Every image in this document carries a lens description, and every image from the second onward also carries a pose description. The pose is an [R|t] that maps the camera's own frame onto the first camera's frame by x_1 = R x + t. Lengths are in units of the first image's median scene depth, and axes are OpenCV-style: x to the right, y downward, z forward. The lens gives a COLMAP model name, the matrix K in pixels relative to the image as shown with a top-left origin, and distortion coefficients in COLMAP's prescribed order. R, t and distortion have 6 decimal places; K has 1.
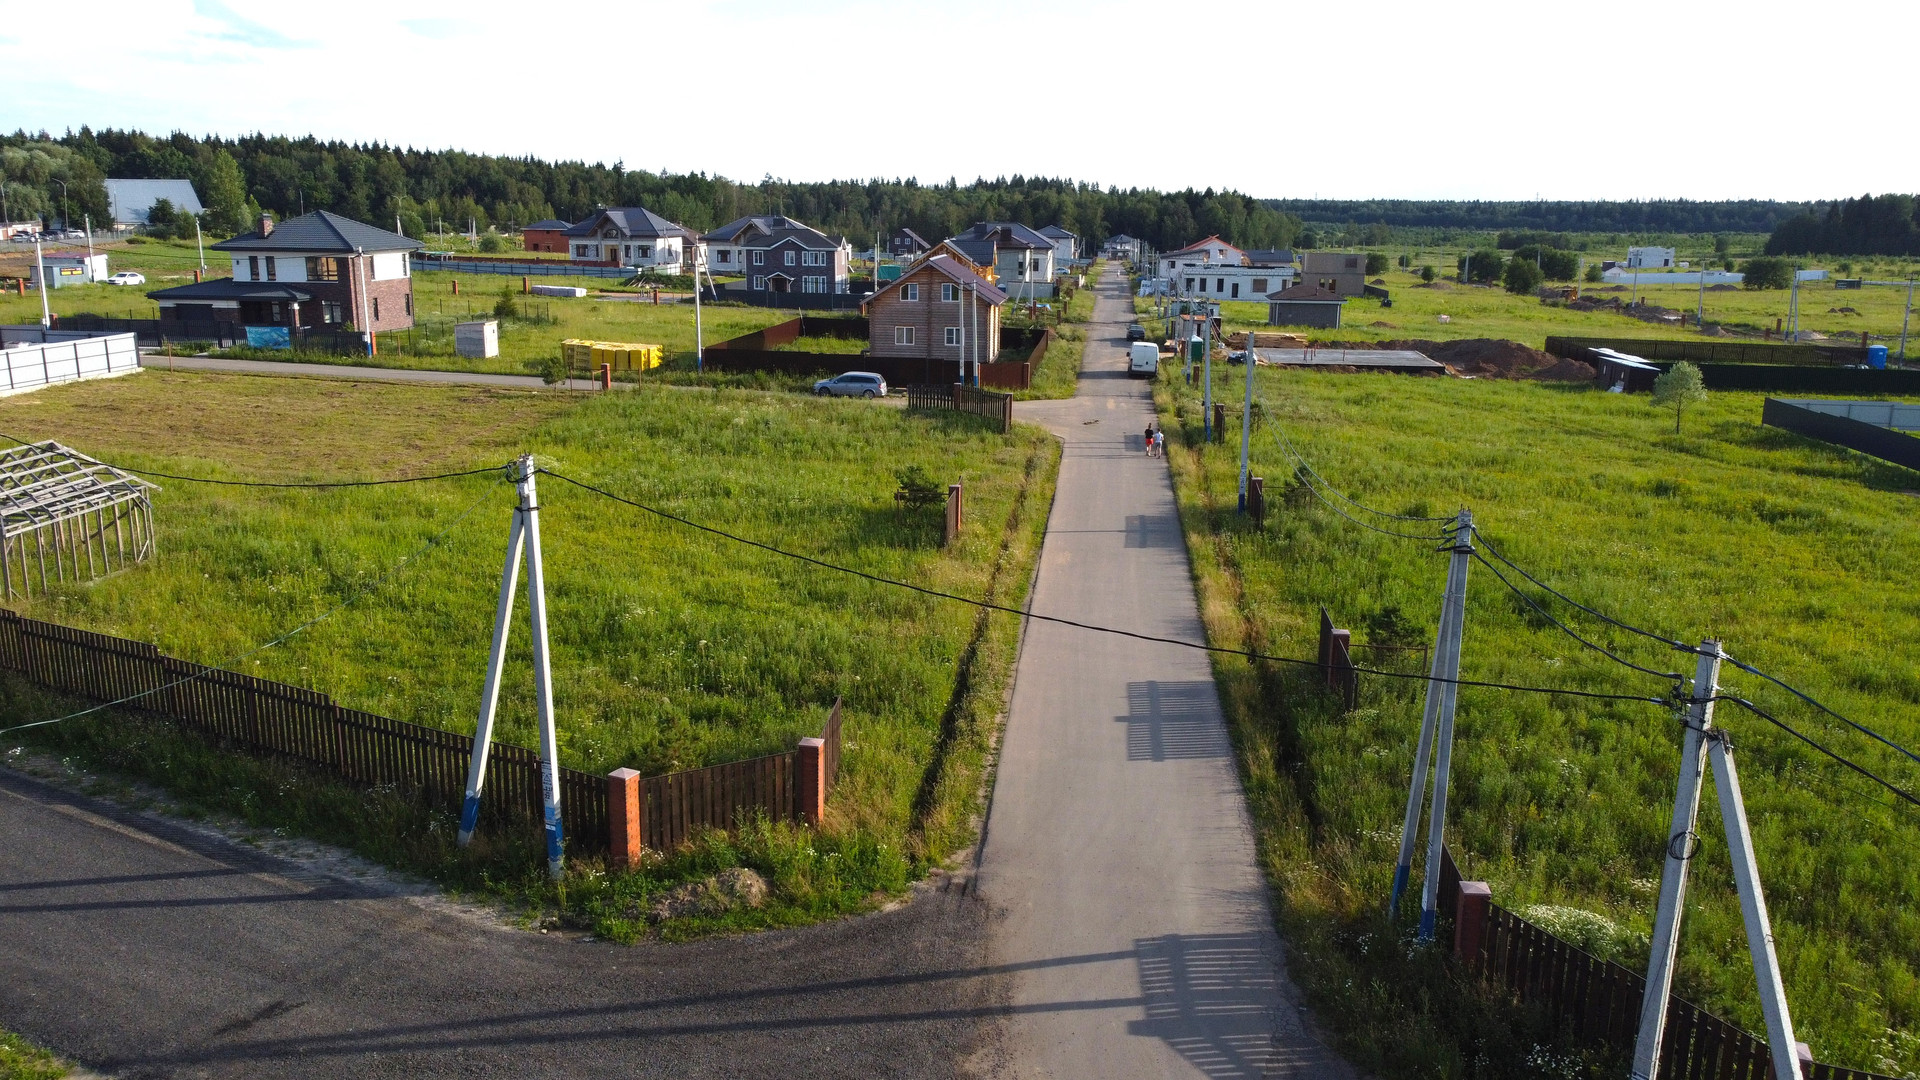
lens RADIAL K [[1447.0, 0, 952.3], [0, 1447.0, 549.3], [0, 0, 1]] dist [0.002042, -0.004762]
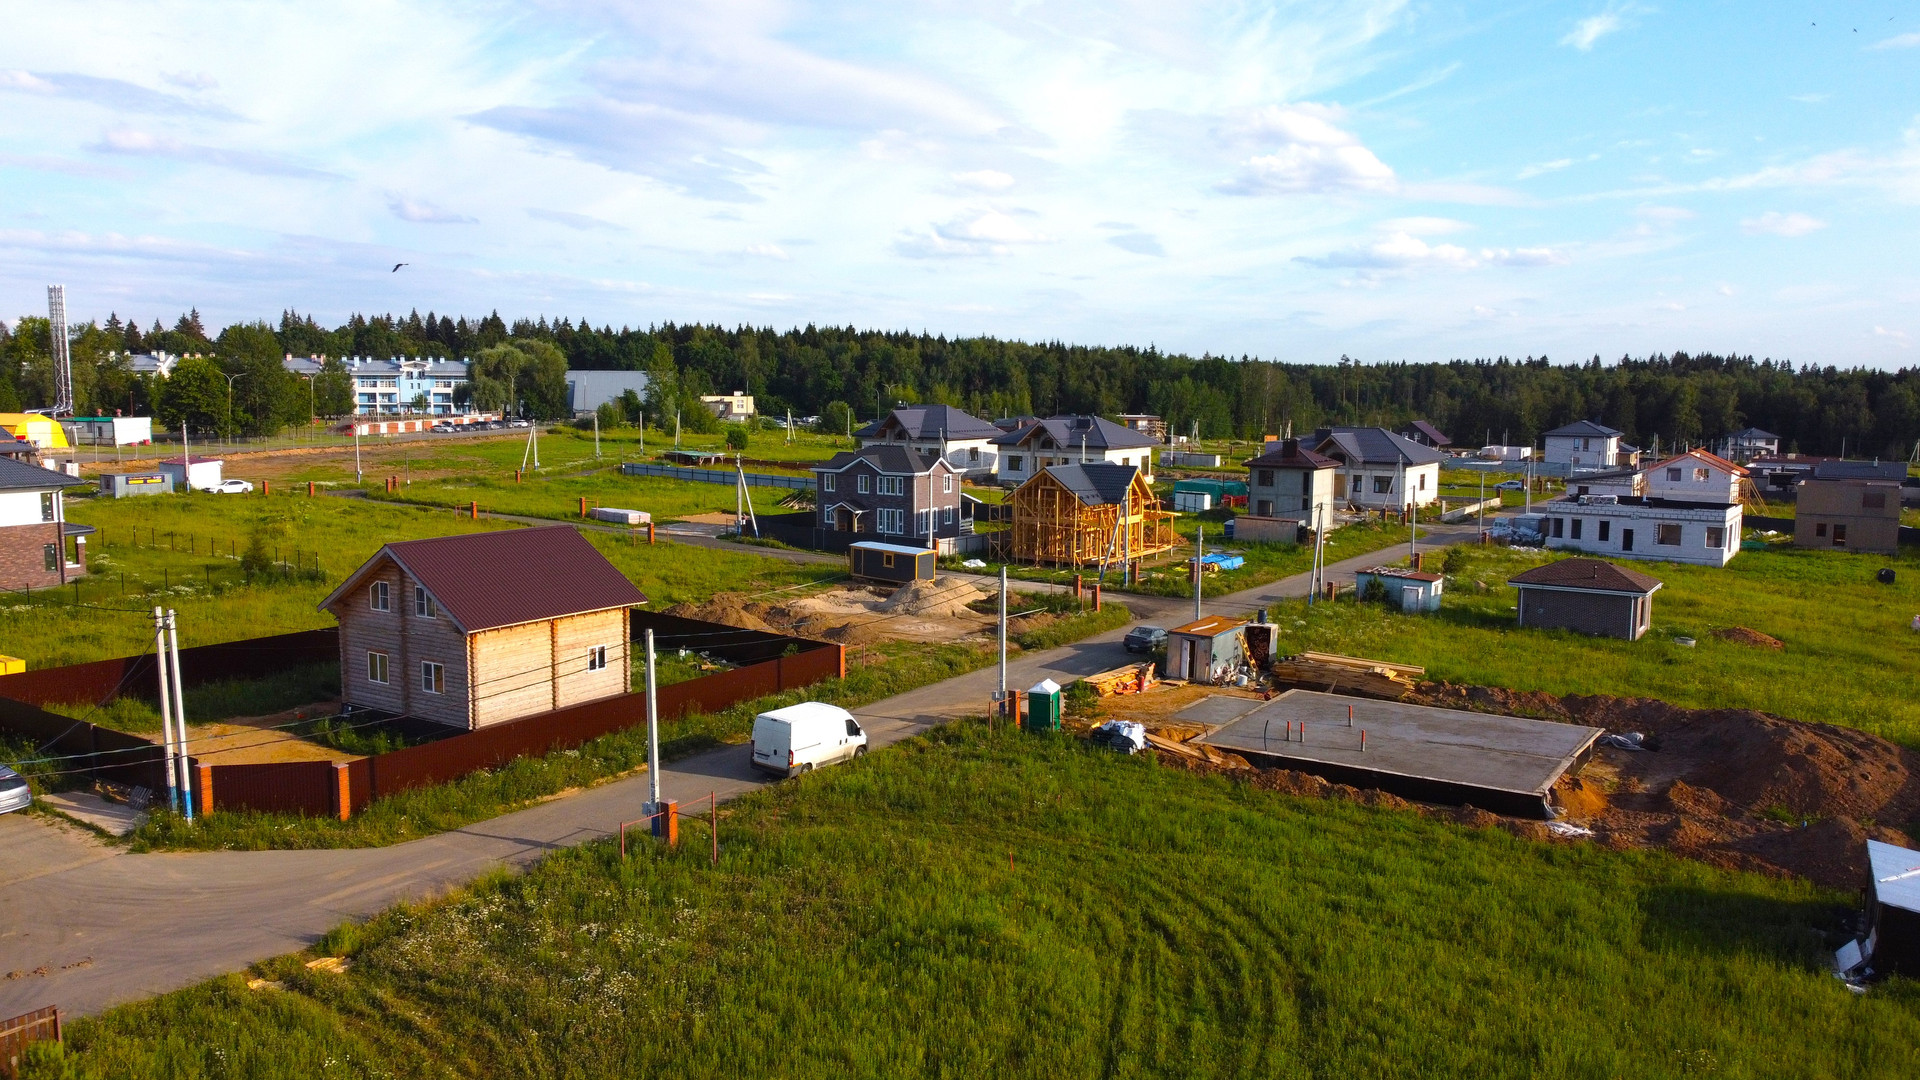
lens RADIAL K [[1447.0, 0, 952.3], [0, 1447.0, 549.3], [0, 0, 1]] dist [0.002042, -0.004762]
pose [[0.891719, 0.050454, -0.449769, 0.099685], [-0.103350, 0.990210, -0.093824, -0.037503], [0.440632, 0.130148, 0.888203, 0.130993]]
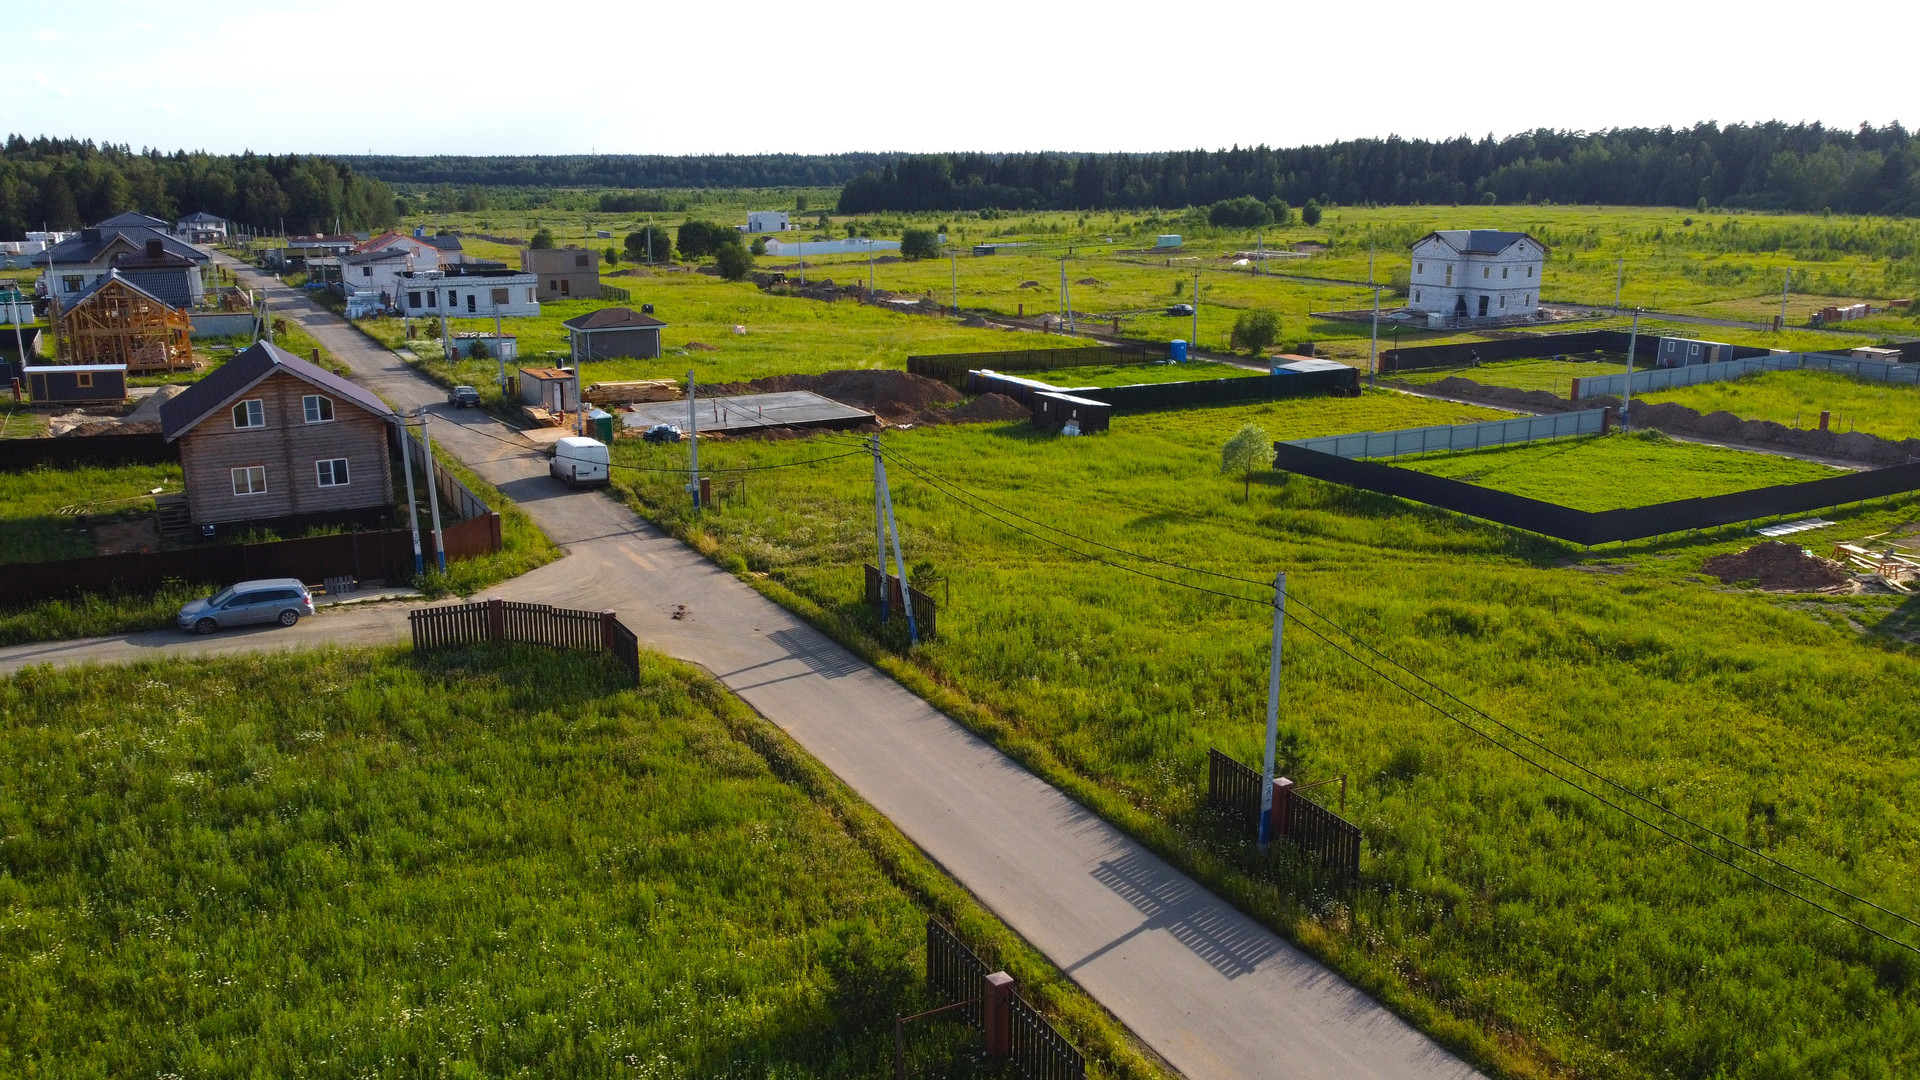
lens RADIAL K [[1447.0, 0, 952.3], [0, 1447.0, 549.3], [0, 0, 1]] dist [0.002042, -0.004762]
pose [[0.814347, -0.158720, 0.558254, -0.032475], [0.141331, 0.987155, 0.074498, -0.027699], [-0.562908, 0.018232, 0.826319, 0.066713]]
